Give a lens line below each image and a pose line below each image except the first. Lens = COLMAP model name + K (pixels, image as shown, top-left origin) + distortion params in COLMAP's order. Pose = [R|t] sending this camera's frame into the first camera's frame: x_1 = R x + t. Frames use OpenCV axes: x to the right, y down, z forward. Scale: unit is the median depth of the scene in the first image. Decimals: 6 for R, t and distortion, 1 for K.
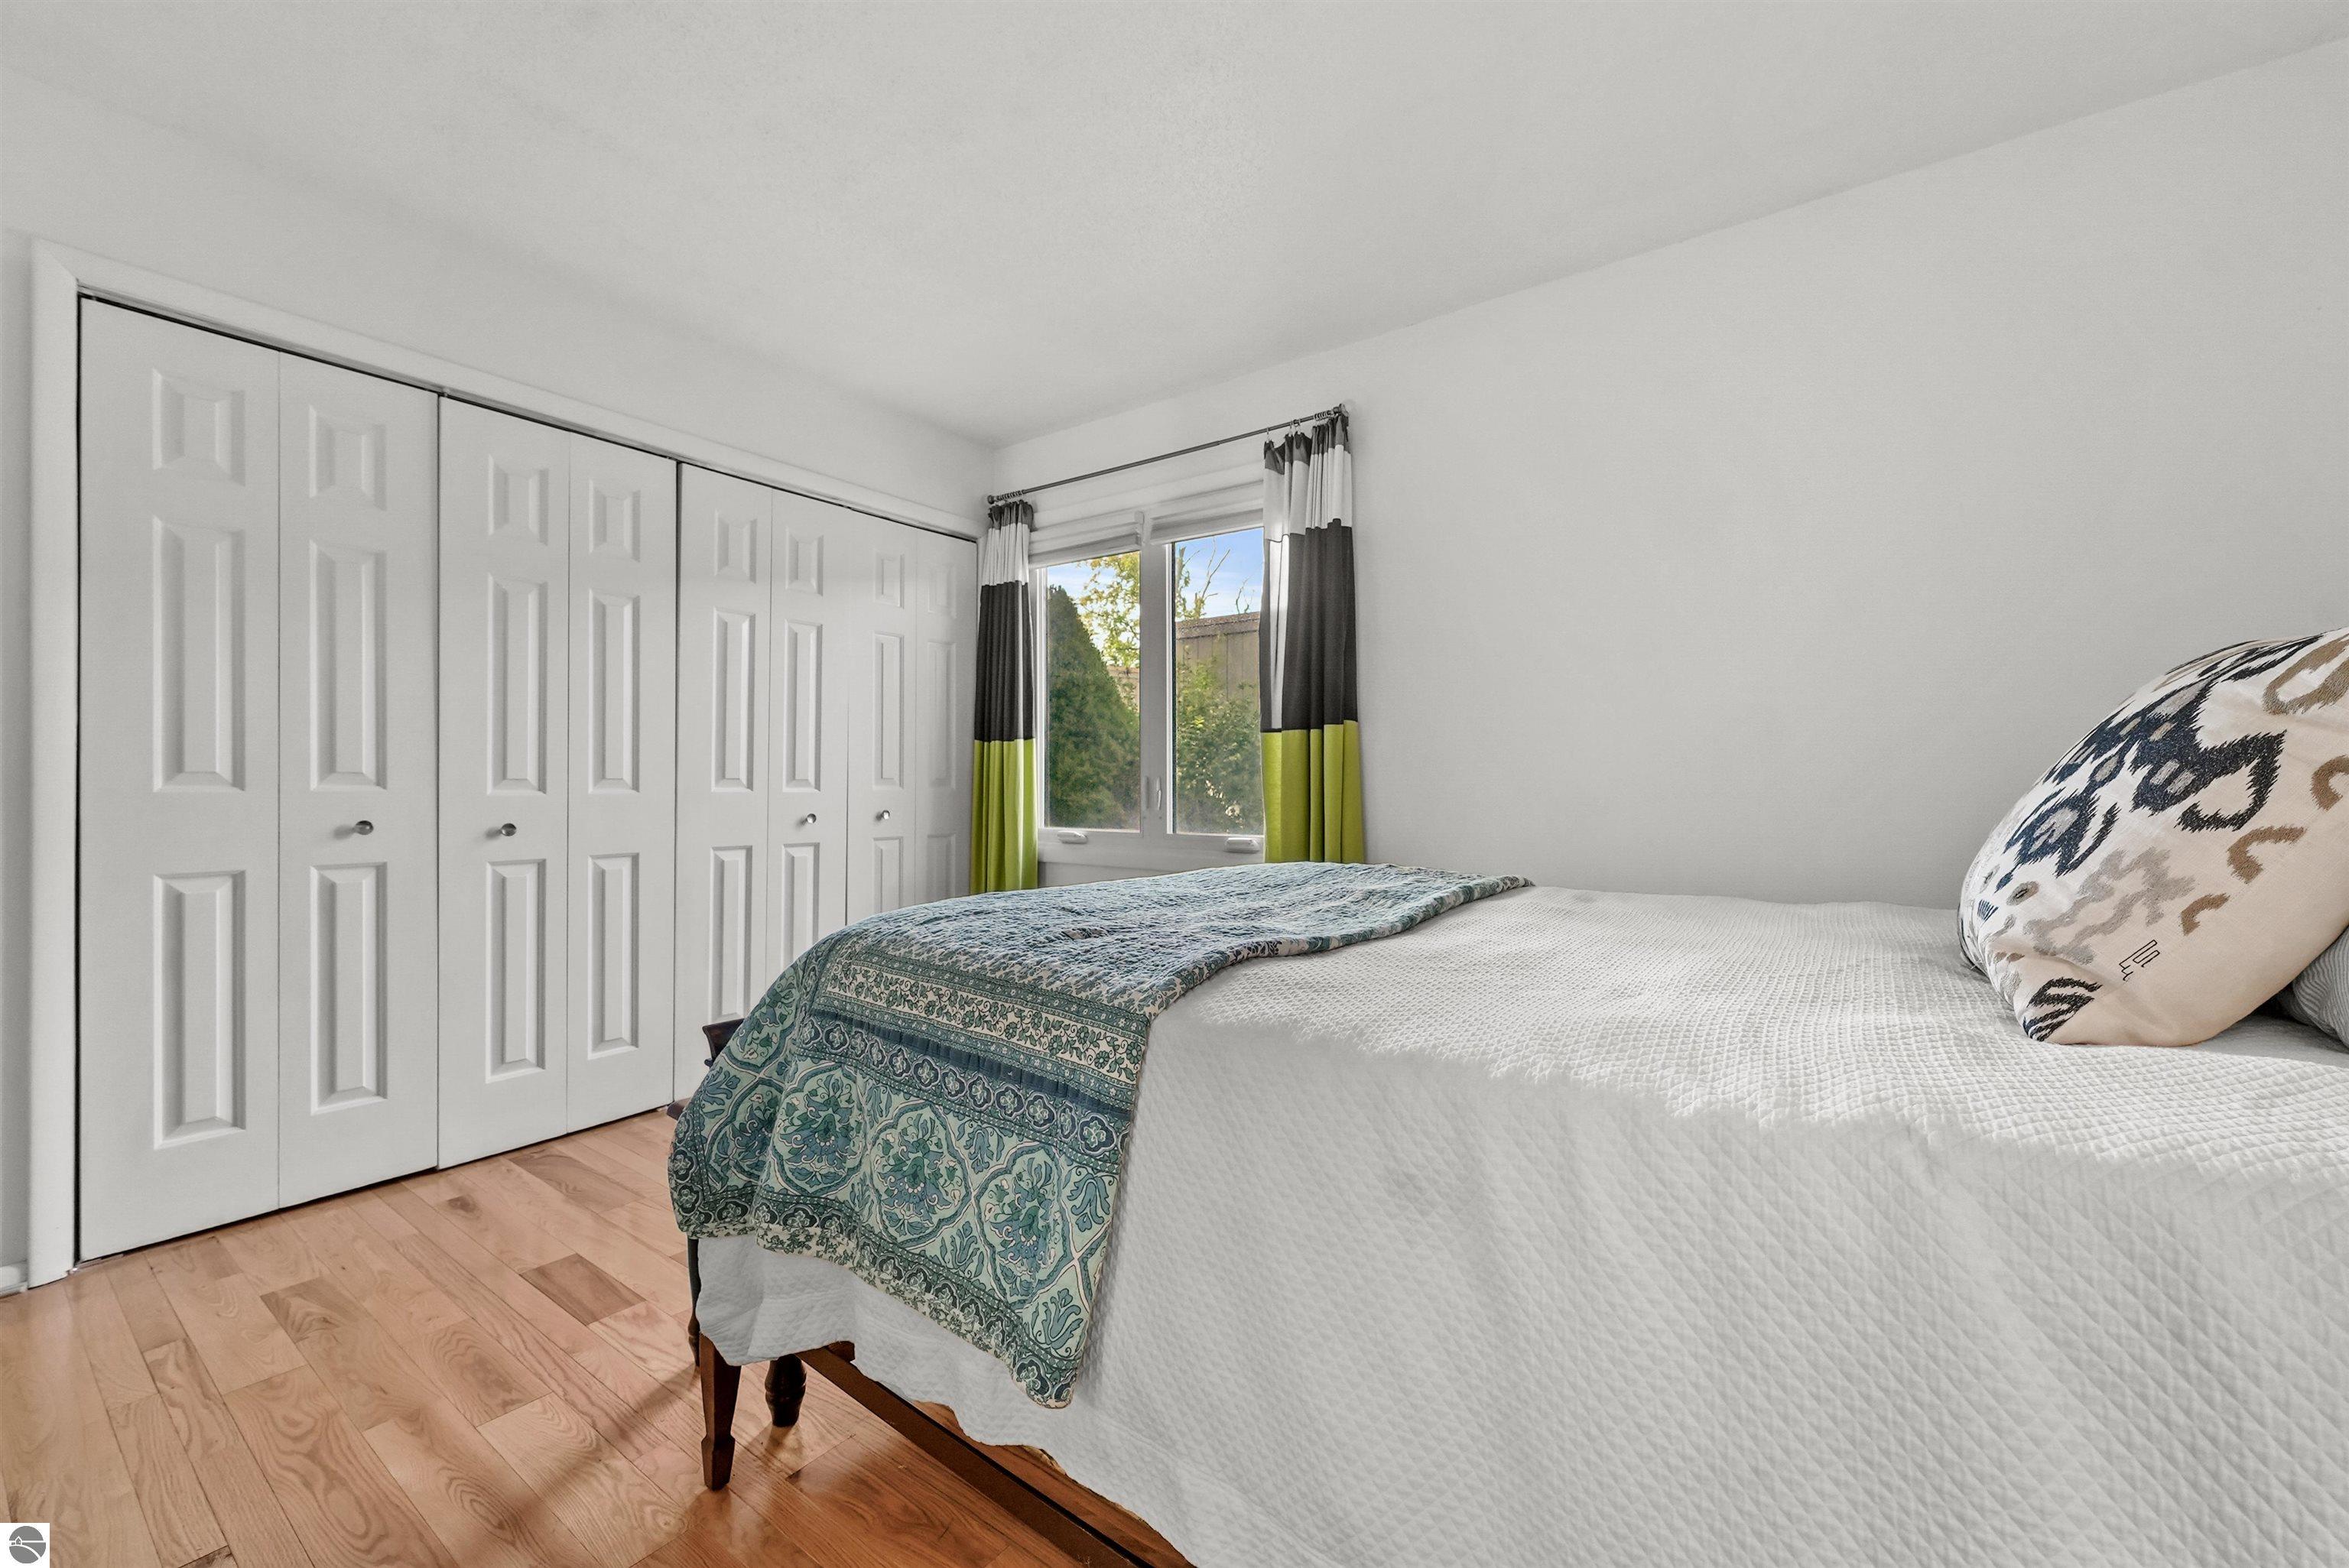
lens RADIAL K [[940.0, 0, 1174.5], [0, 940.0, 784.0], [0, 0, 1]] dist [-0.000021, 0.000256]
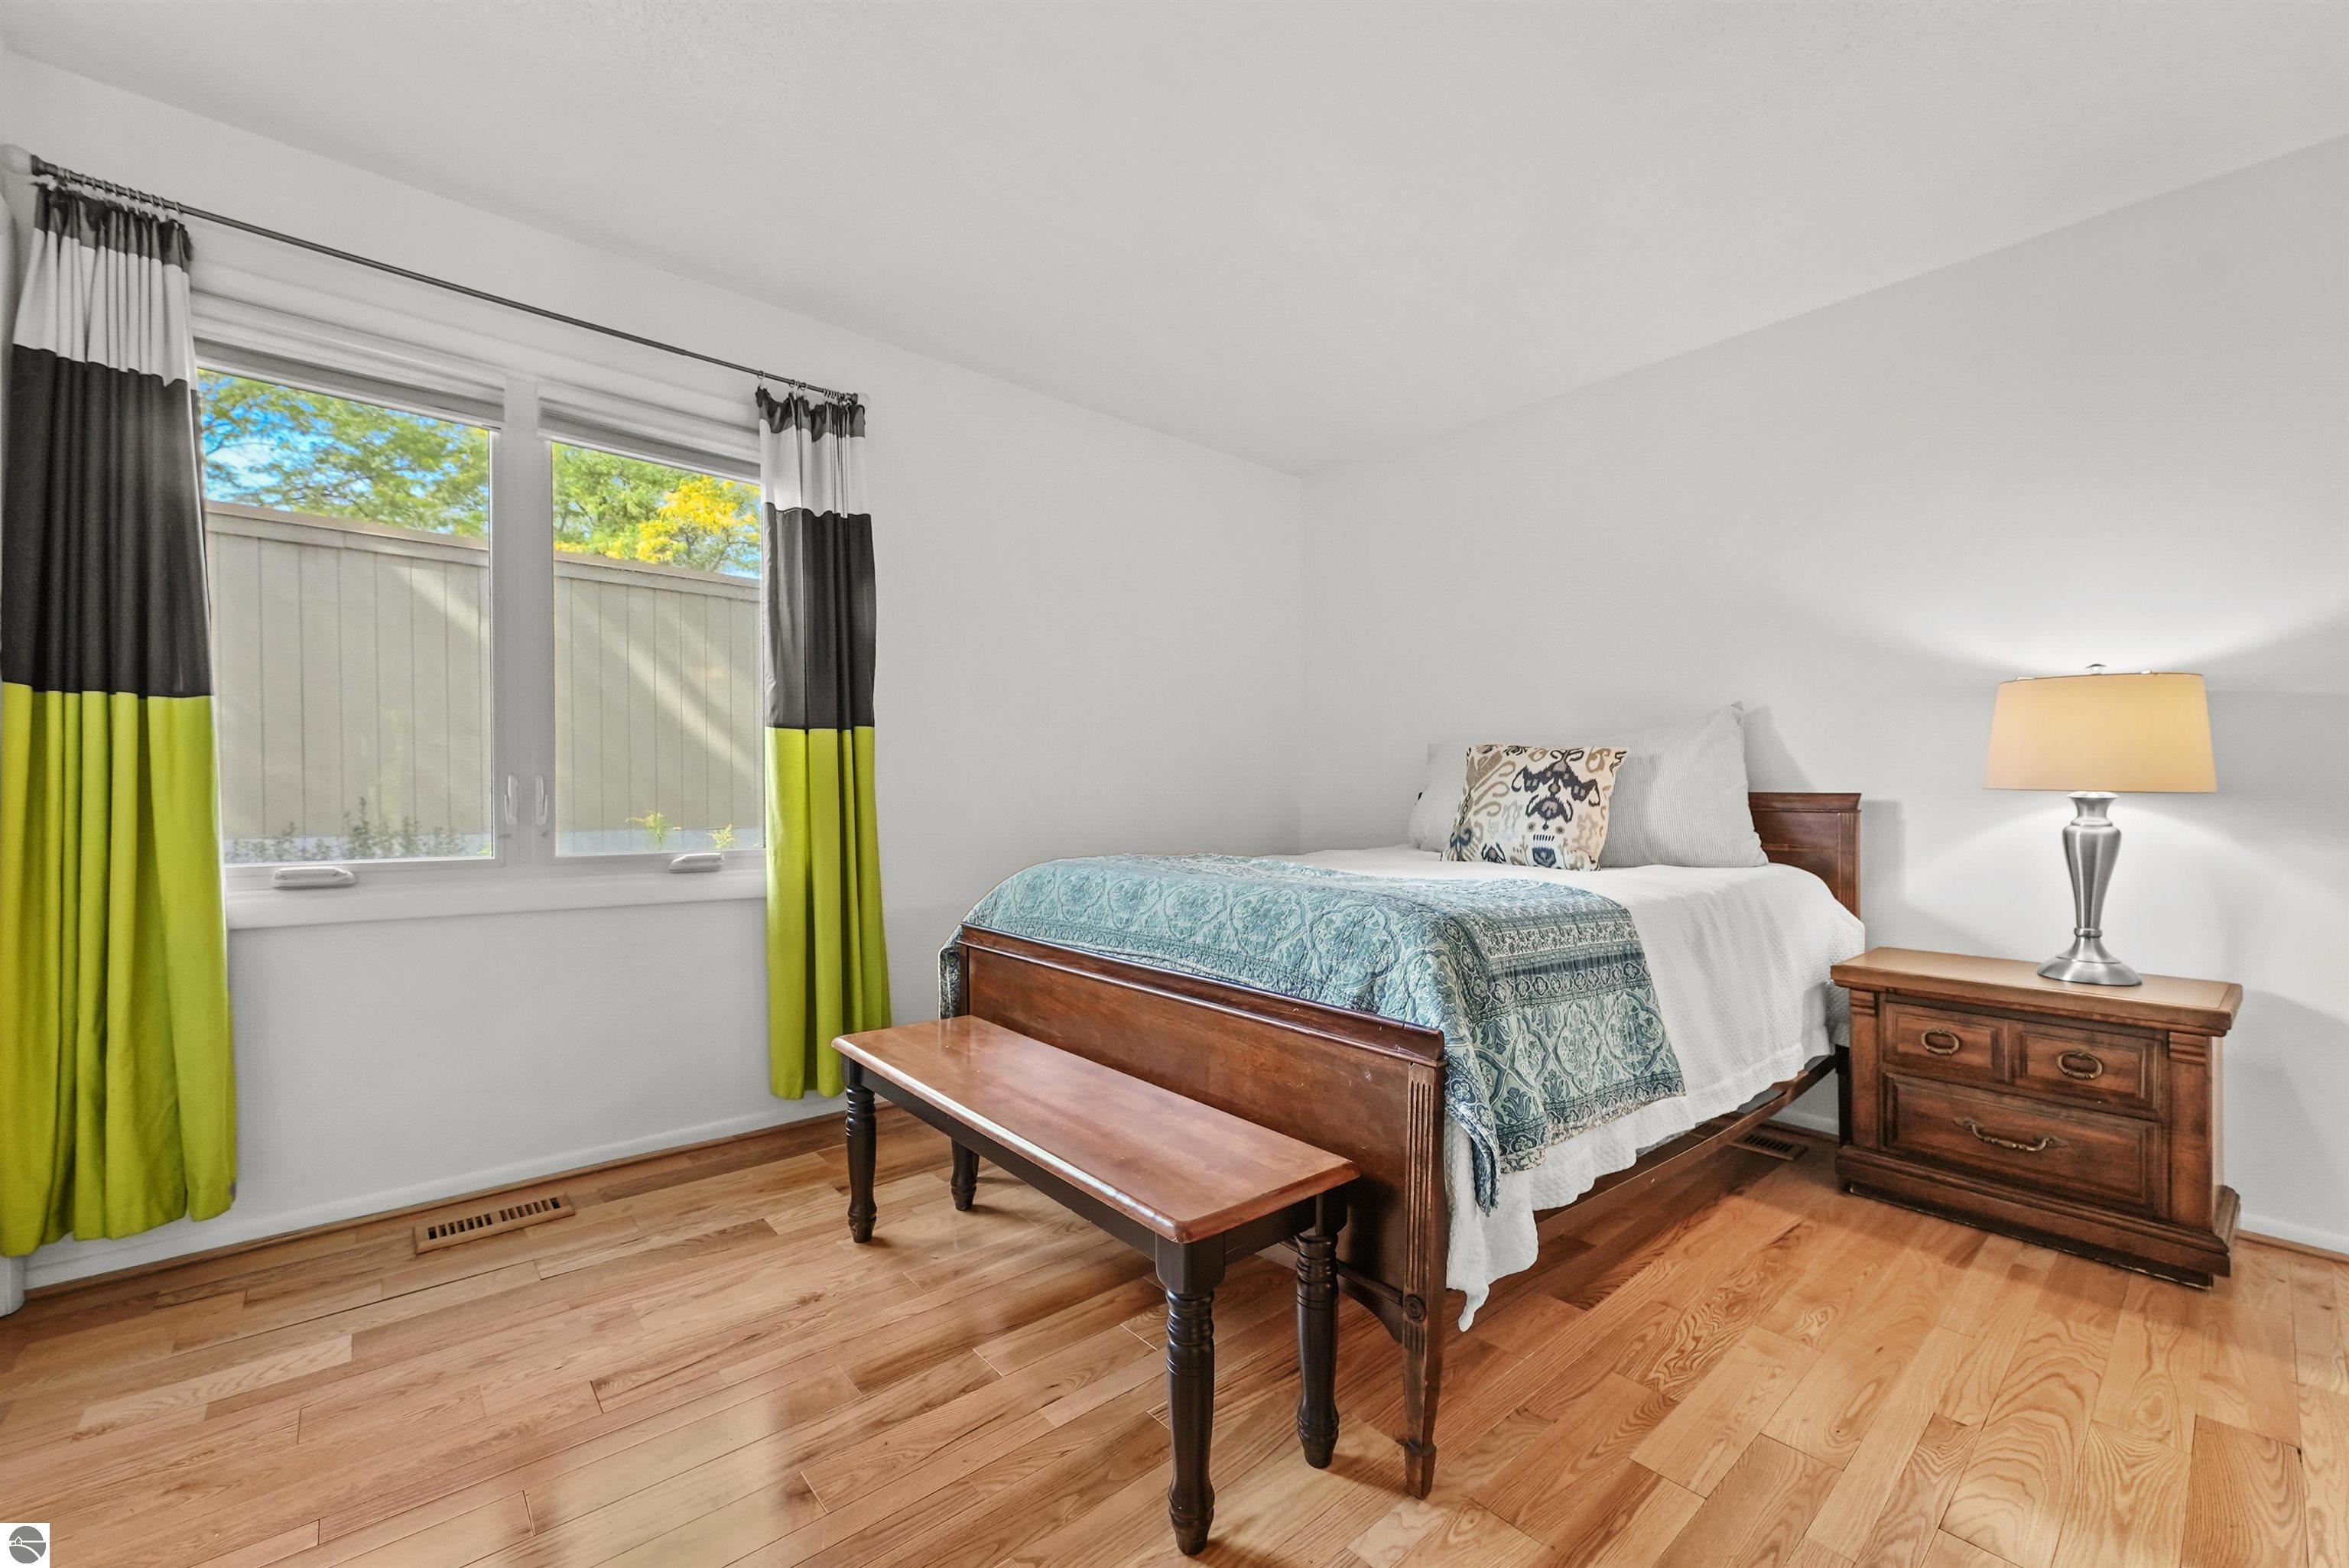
lens RADIAL K [[939.8, 0, 1182.5], [0, 939.8, 786.8], [0, 0, 1]] dist [-0.002733, -0.000383]
pose [[0.215022, 0.005907, 0.976591, -0.650049], [-0.005775, 0.999972, -0.004777, 0.000381], [-0.976592, -0.004612, 0.215050, 0.441415]]
